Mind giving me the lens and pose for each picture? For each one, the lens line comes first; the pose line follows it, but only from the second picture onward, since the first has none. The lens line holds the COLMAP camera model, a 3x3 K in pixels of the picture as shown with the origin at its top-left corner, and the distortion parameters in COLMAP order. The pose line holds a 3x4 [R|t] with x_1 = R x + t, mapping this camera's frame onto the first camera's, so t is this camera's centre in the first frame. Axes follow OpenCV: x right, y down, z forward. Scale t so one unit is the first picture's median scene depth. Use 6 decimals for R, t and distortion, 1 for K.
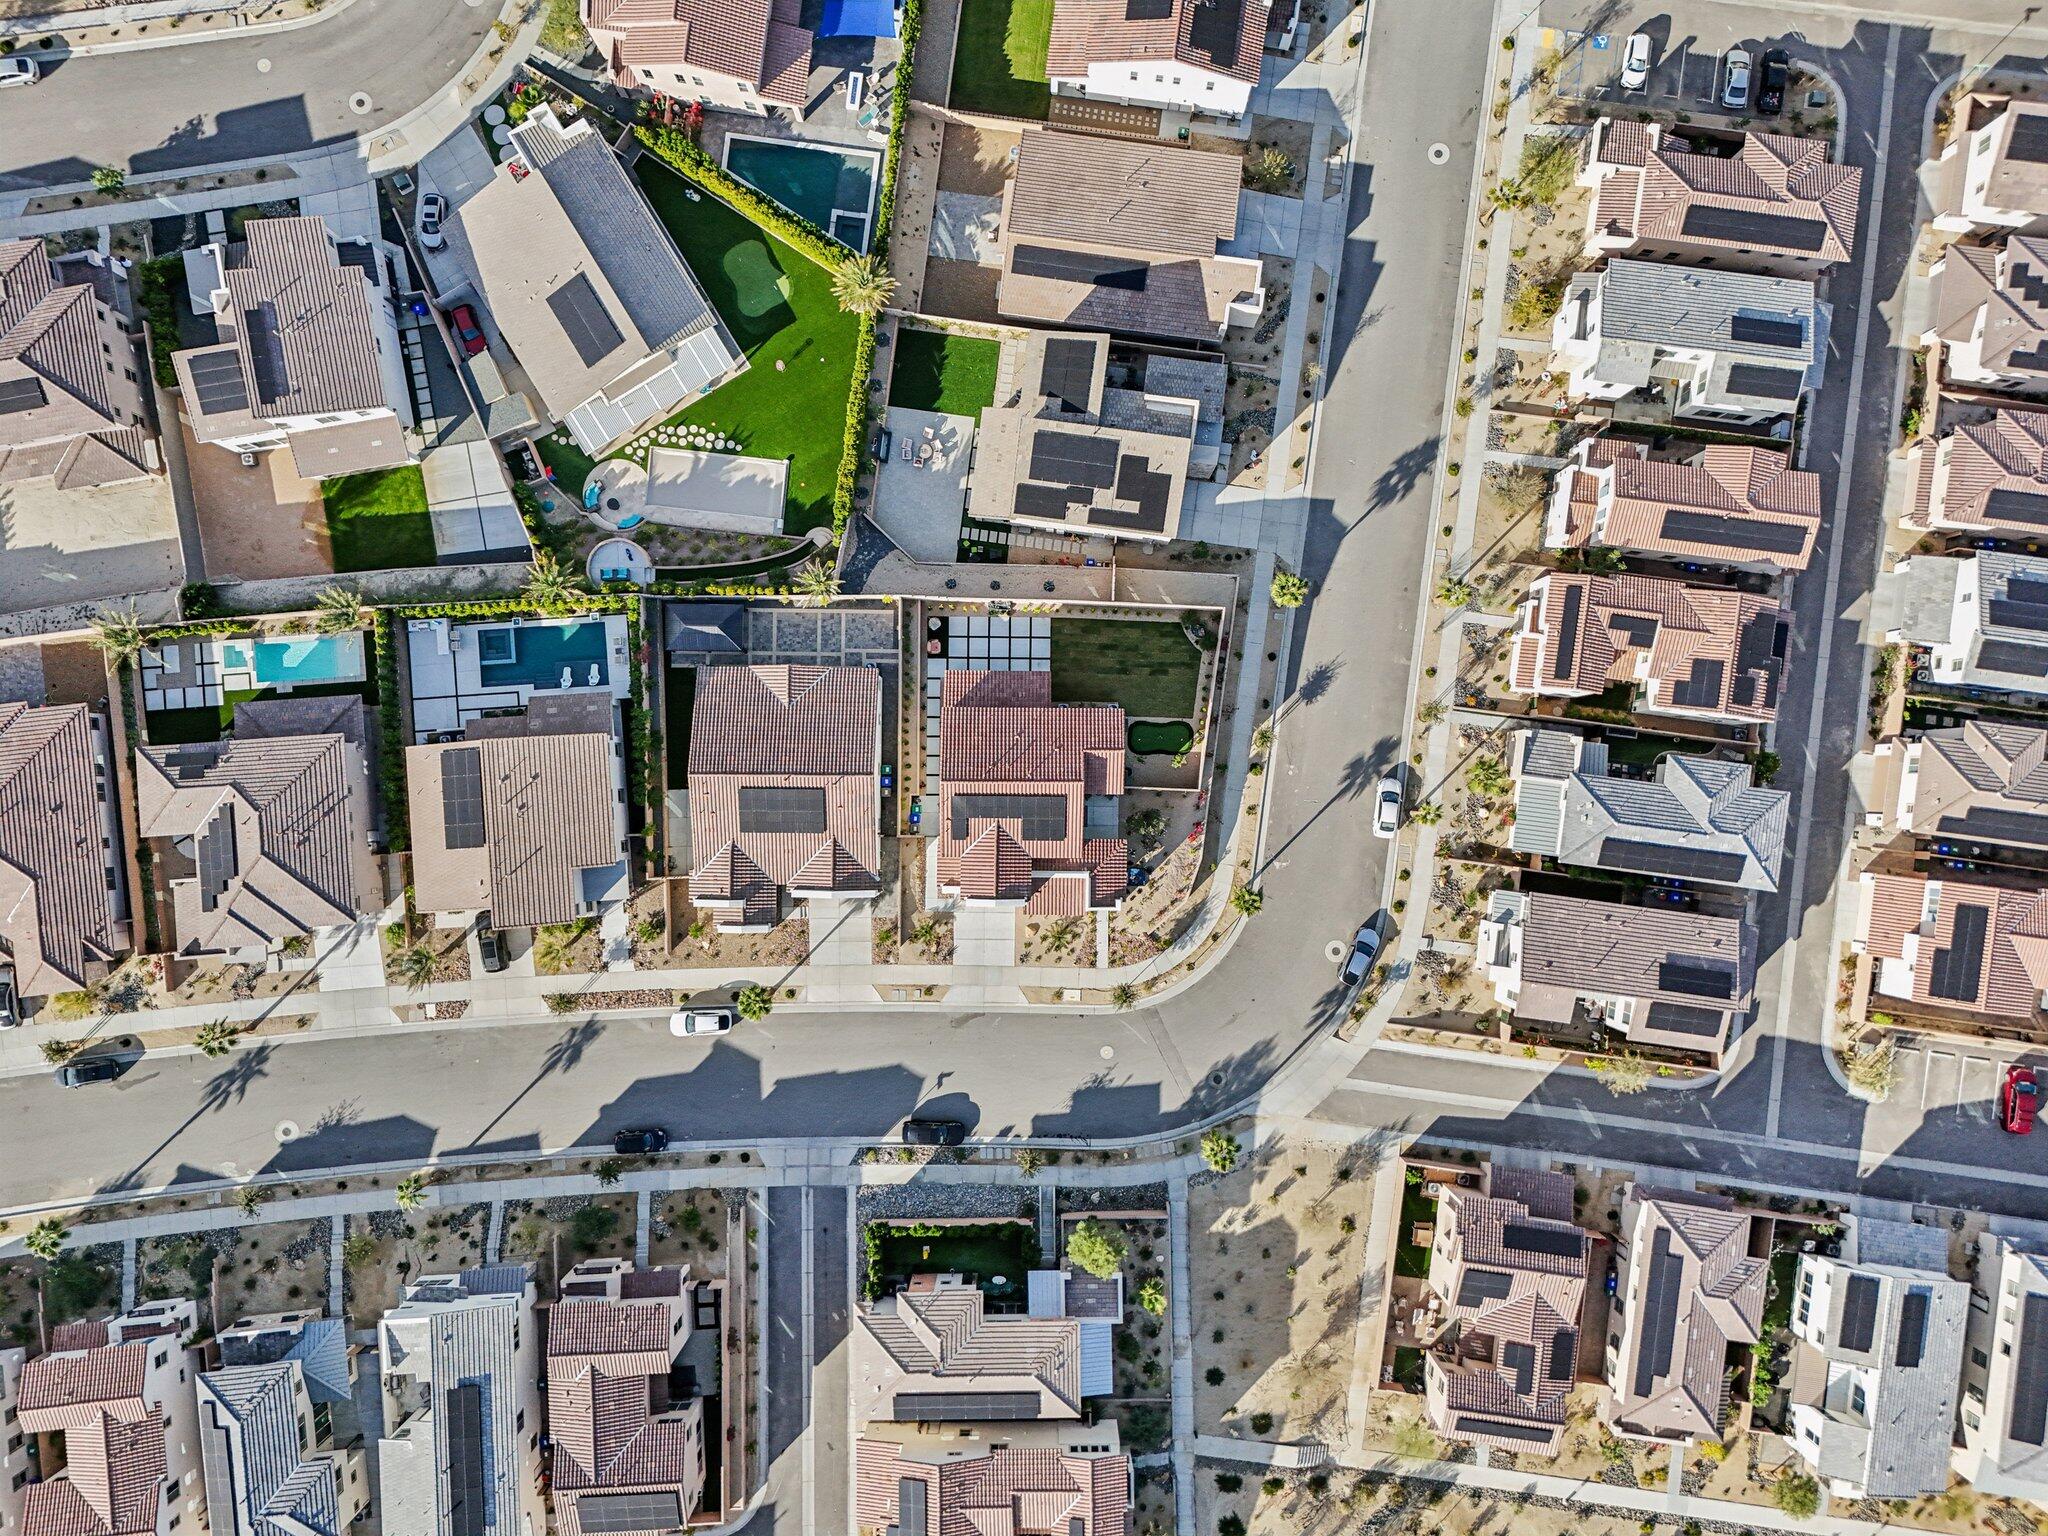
lens RADIAL K [[1554.1, 0, 1024.0], [0, 1554.1, 768.0], [0, 0, 1]] dist [0.014162, -0.003925]
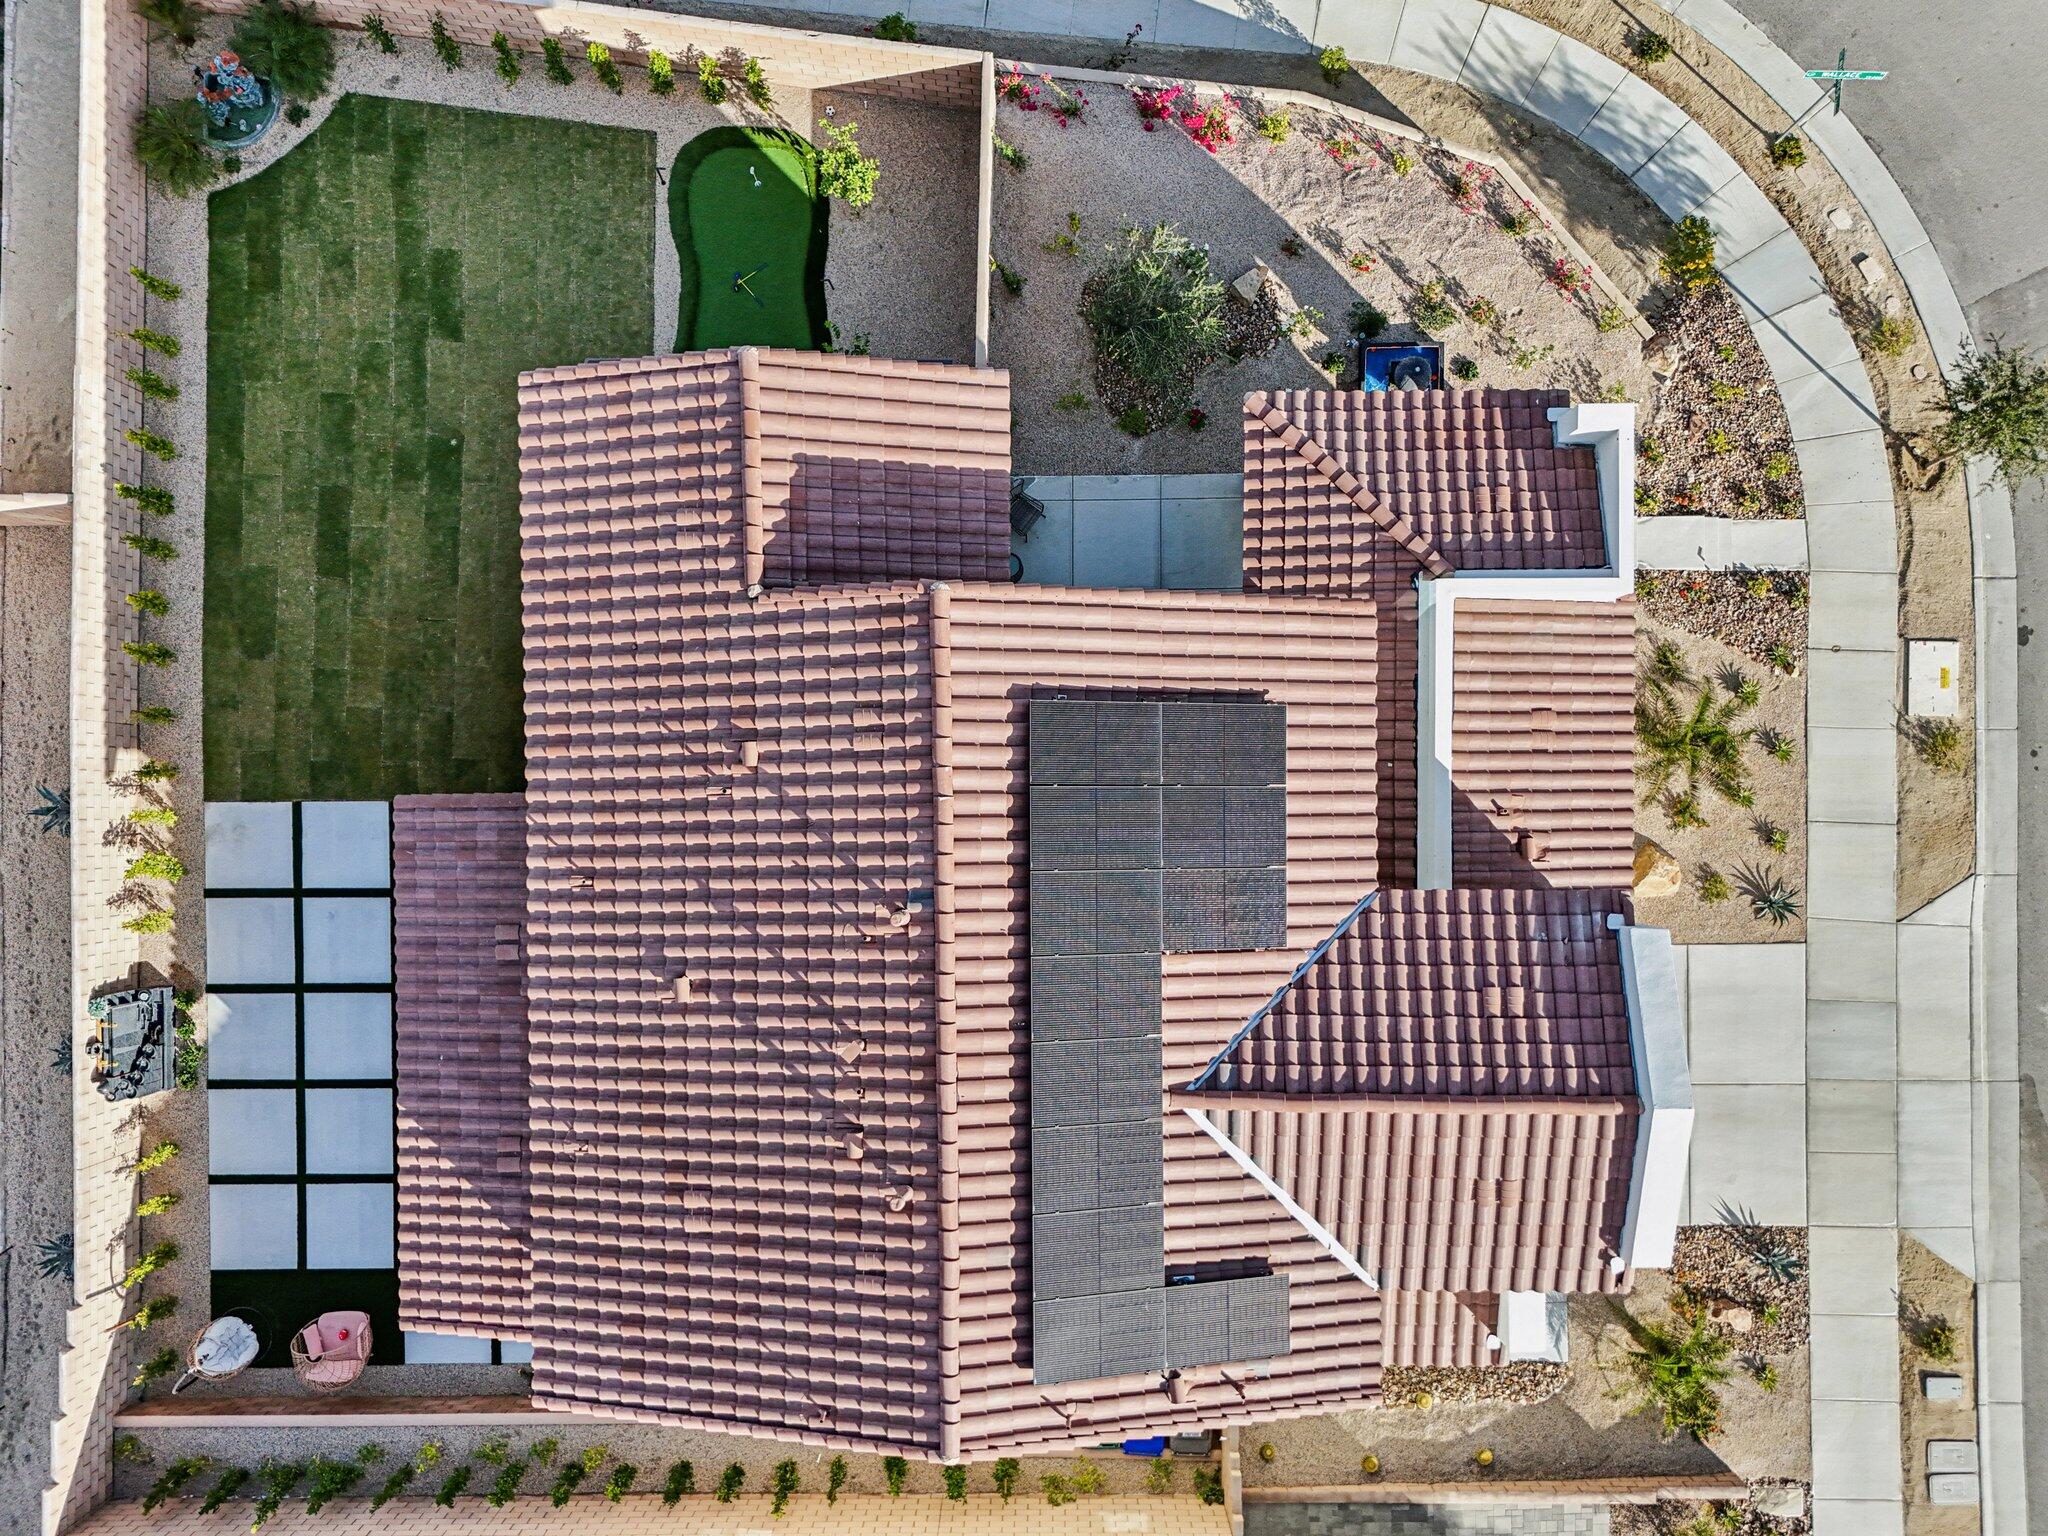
lens RADIAL K [[1554.1, 0, 1024.0], [0, 1554.1, 768.0], [0, 0, 1]] dist [0.014162, -0.003925]
pose [[-0.014058, -0.998921, 0.044266, 0.010602], [0.999901, -0.013995, 0.001721, 0.017106], [-0.001099, 0.044286, 0.999018, 0.779762]]
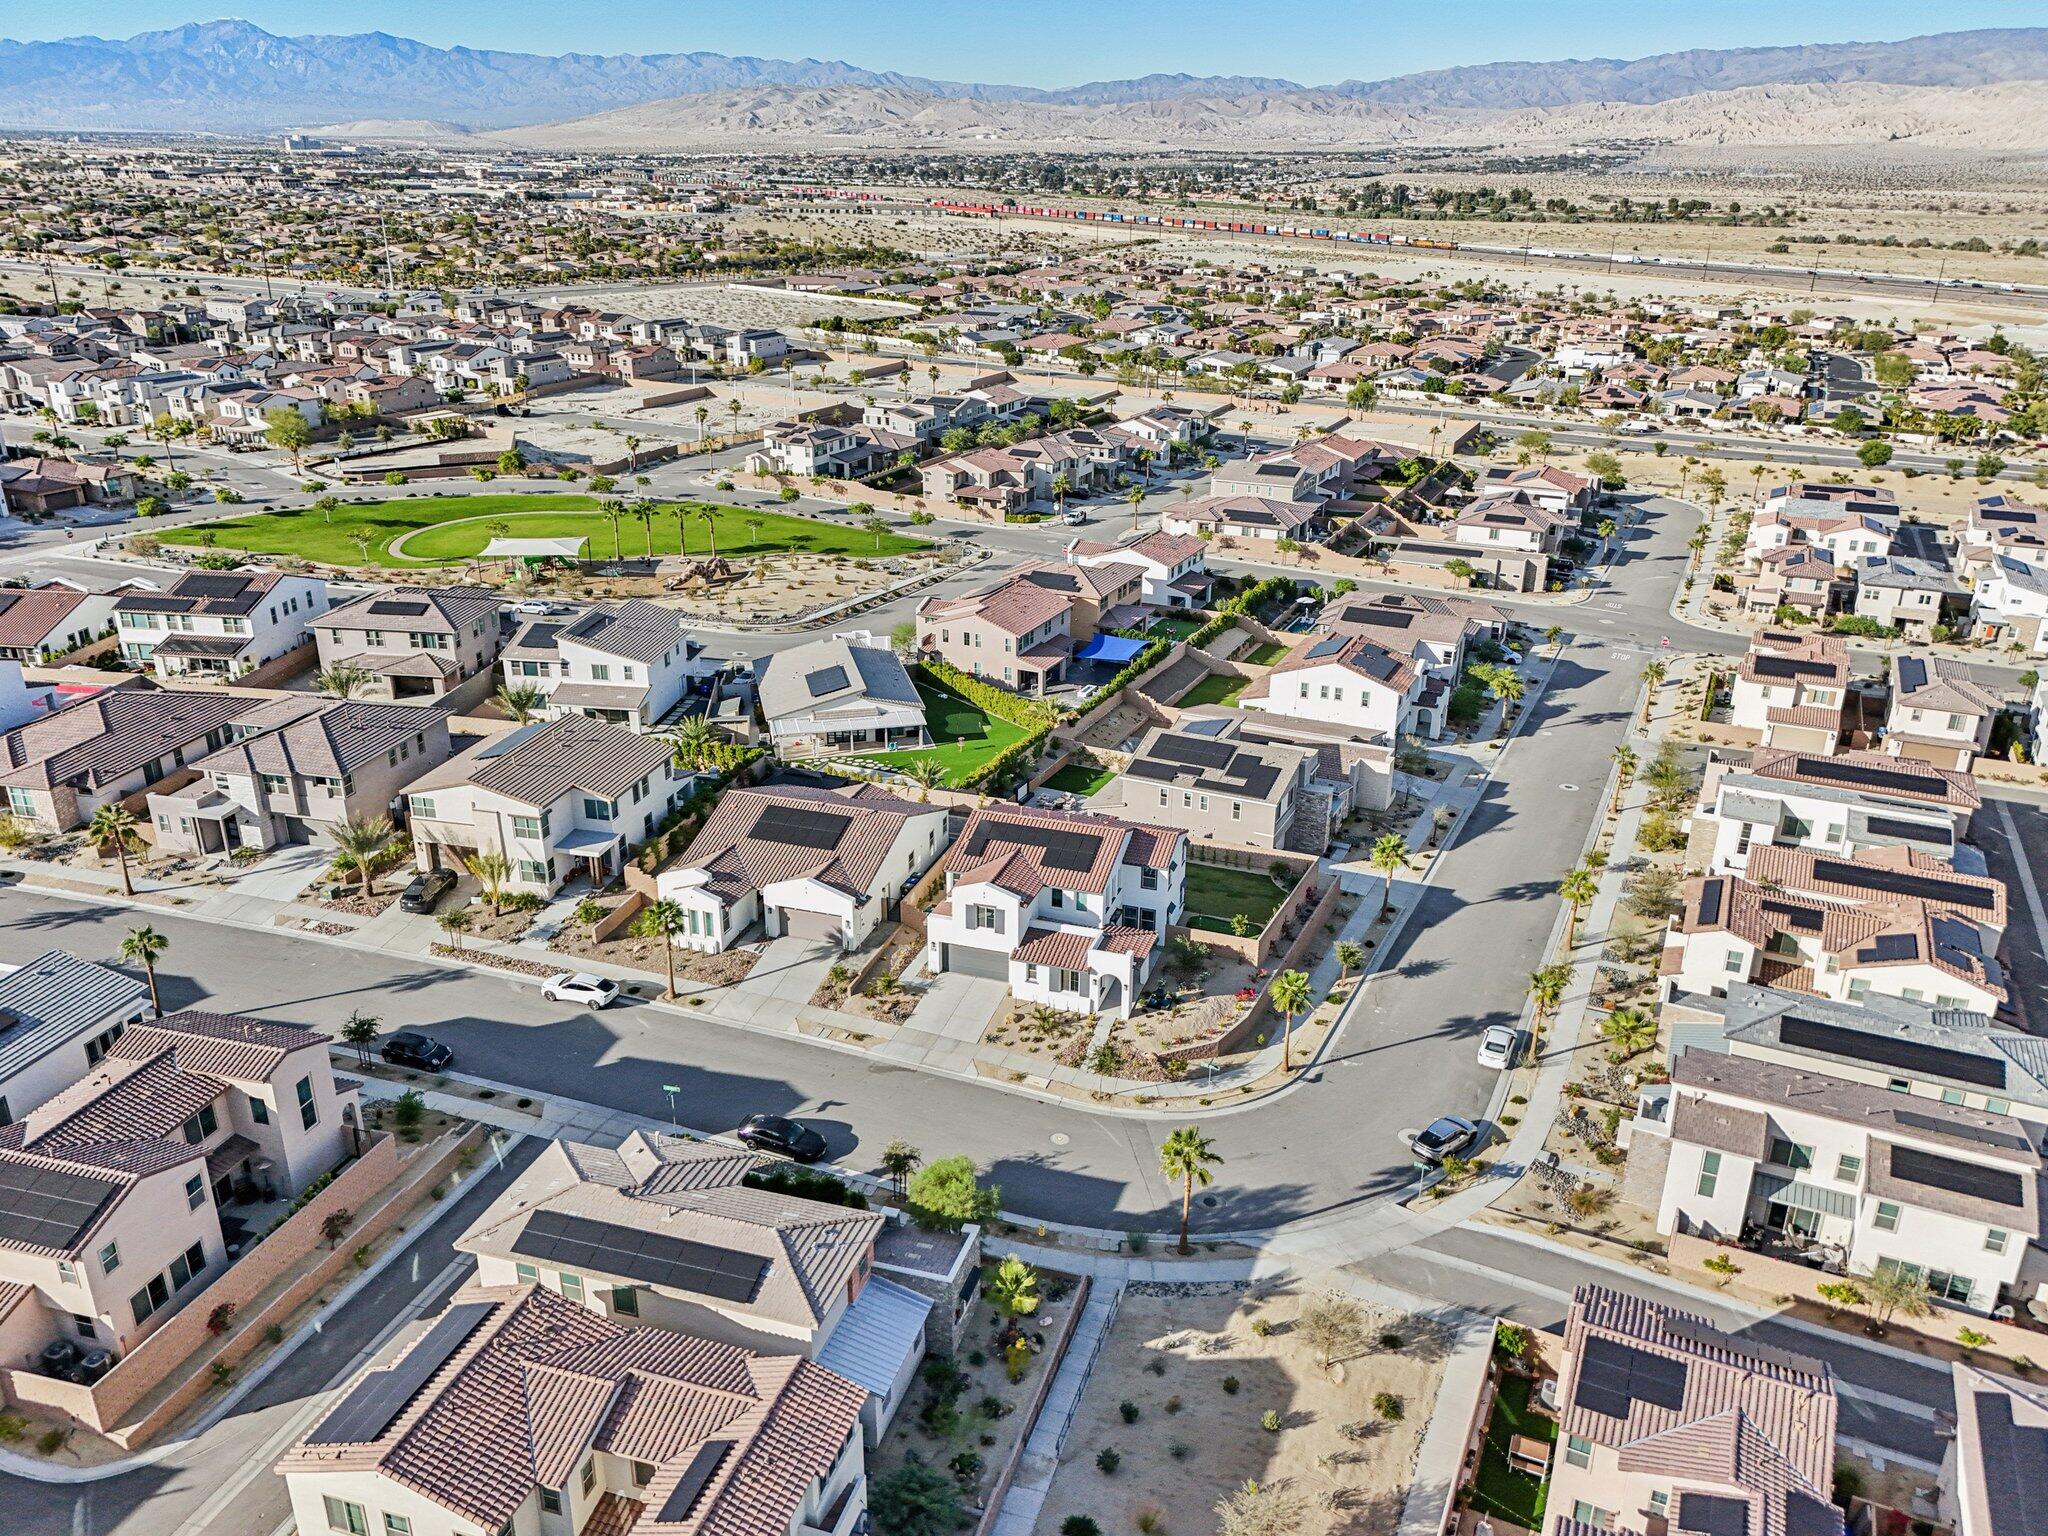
lens RADIAL K [[1554.1, 0, 1024.0], [0, 1554.1, 768.0], [0, 0, 1]] dist [0.014162, -0.003925]
pose [[0.950877, 0.123434, -0.283896, 0.214650], [-0.309441, 0.352622, -0.883122, 0.742652], [-0.008900, 0.927589, 0.373496, 0.589188]]
